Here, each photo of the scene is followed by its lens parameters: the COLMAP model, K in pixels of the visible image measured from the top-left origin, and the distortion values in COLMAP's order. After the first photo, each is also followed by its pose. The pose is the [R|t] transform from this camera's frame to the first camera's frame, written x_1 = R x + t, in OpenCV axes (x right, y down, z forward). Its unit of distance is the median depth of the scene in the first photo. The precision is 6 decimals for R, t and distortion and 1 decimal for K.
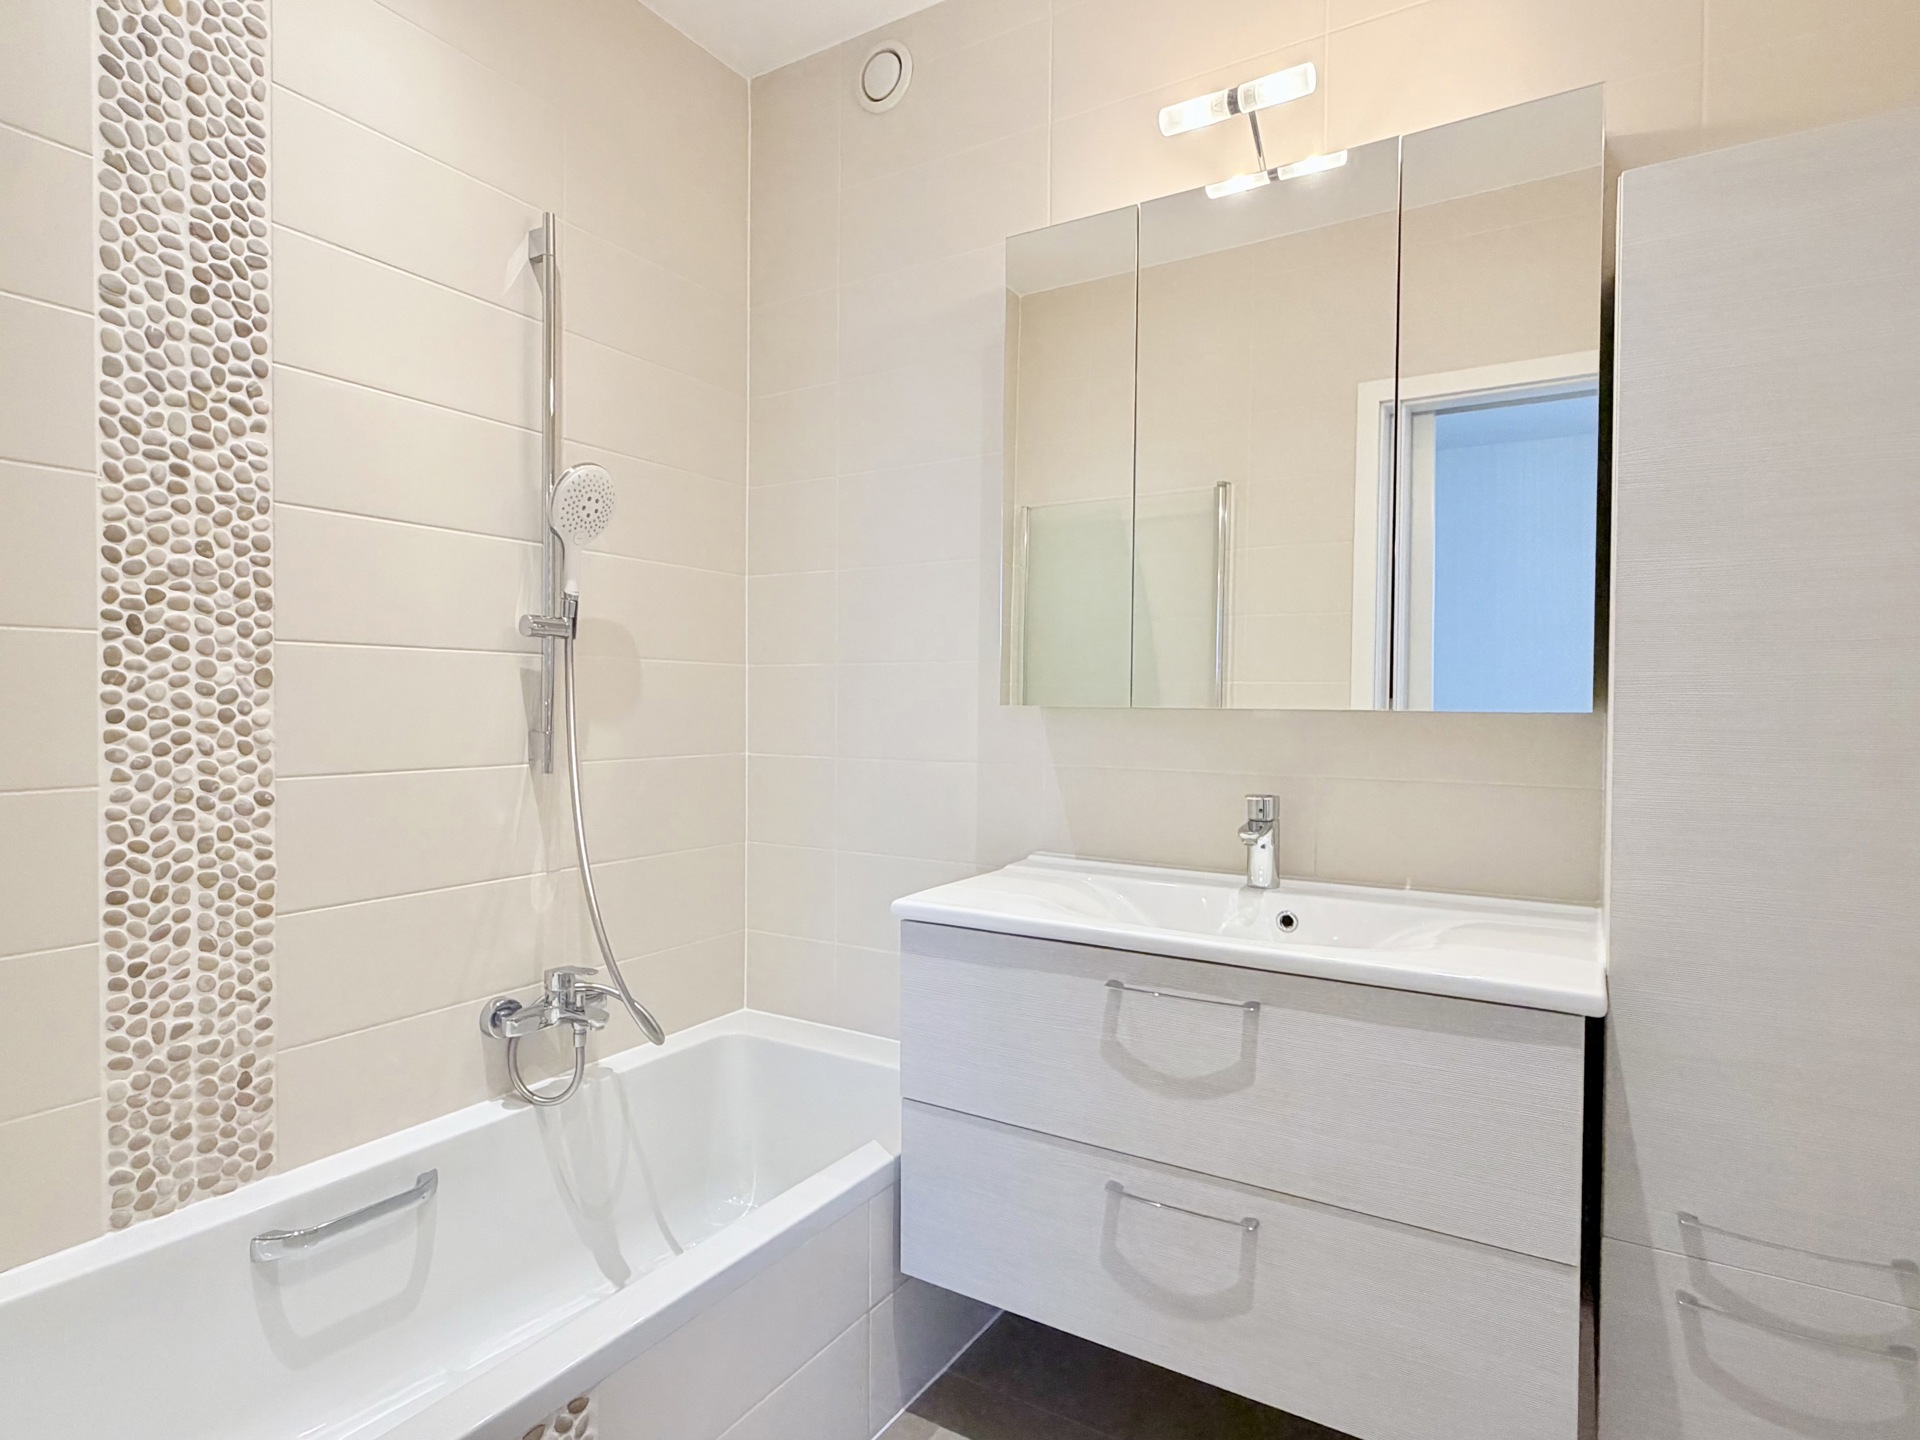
lens RADIAL K [[1033.6, 0, 957.8], [0, 1033.6, 718.5], [0, 0, 1]] dist [-0.000328, 0.002121]
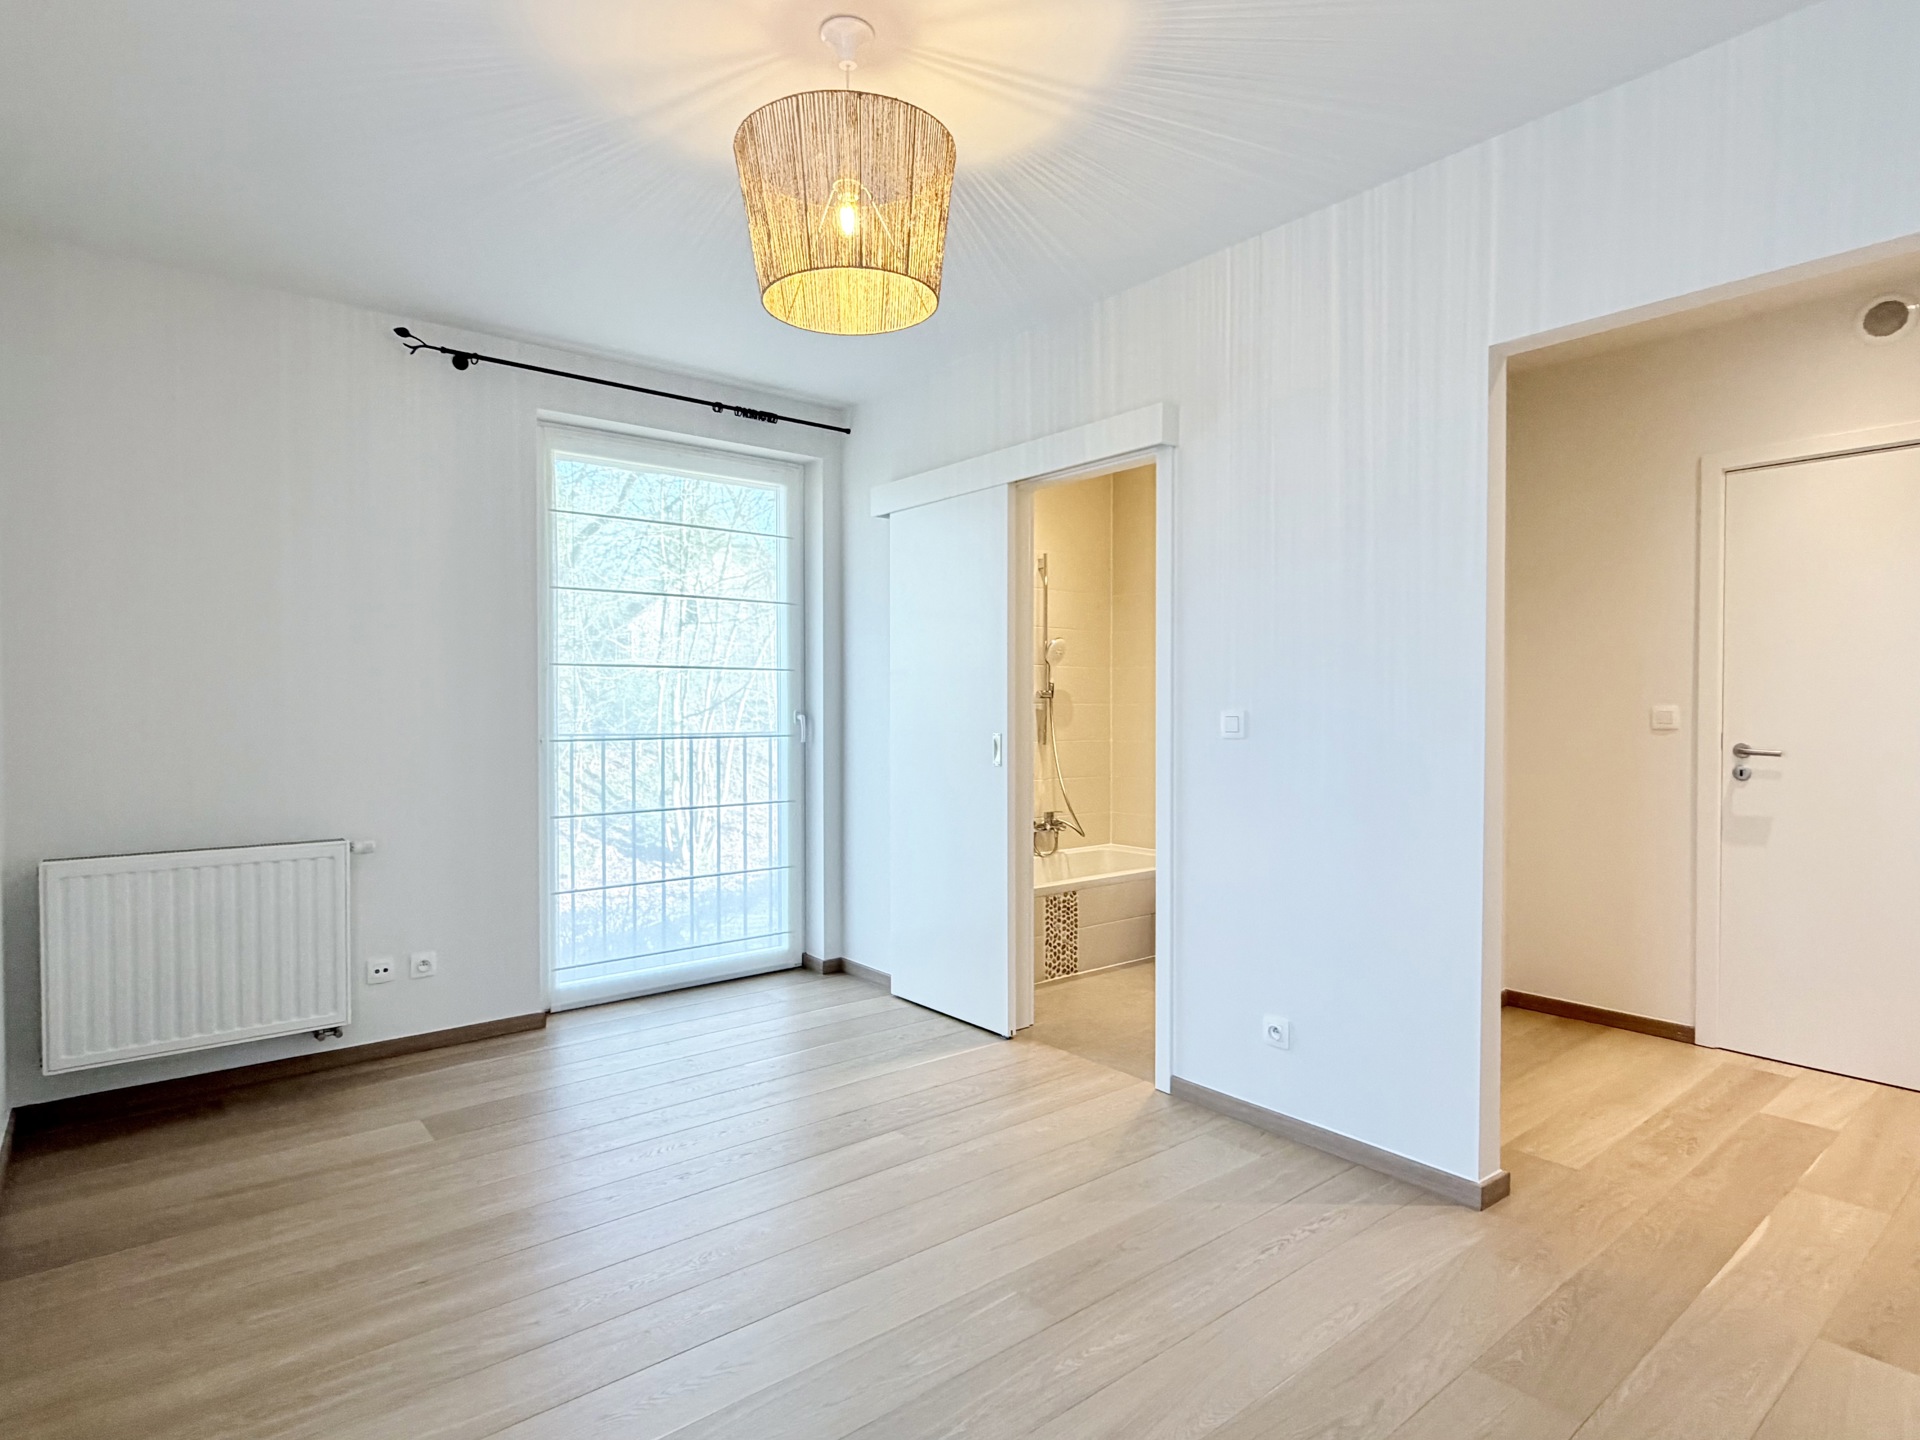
lens RADIAL K [[1033.6, 0, 961.1], [0, 1033.6, 723.6], [0, 0, 1]] dist [-0.000328, 0.002121]
pose [[0.944077, -0.000030, -0.329726, 0.339399], [-0.000676, 0.999998, -0.002026, -0.000229], [0.329725, 0.002136, 0.944075, -1.813944]]
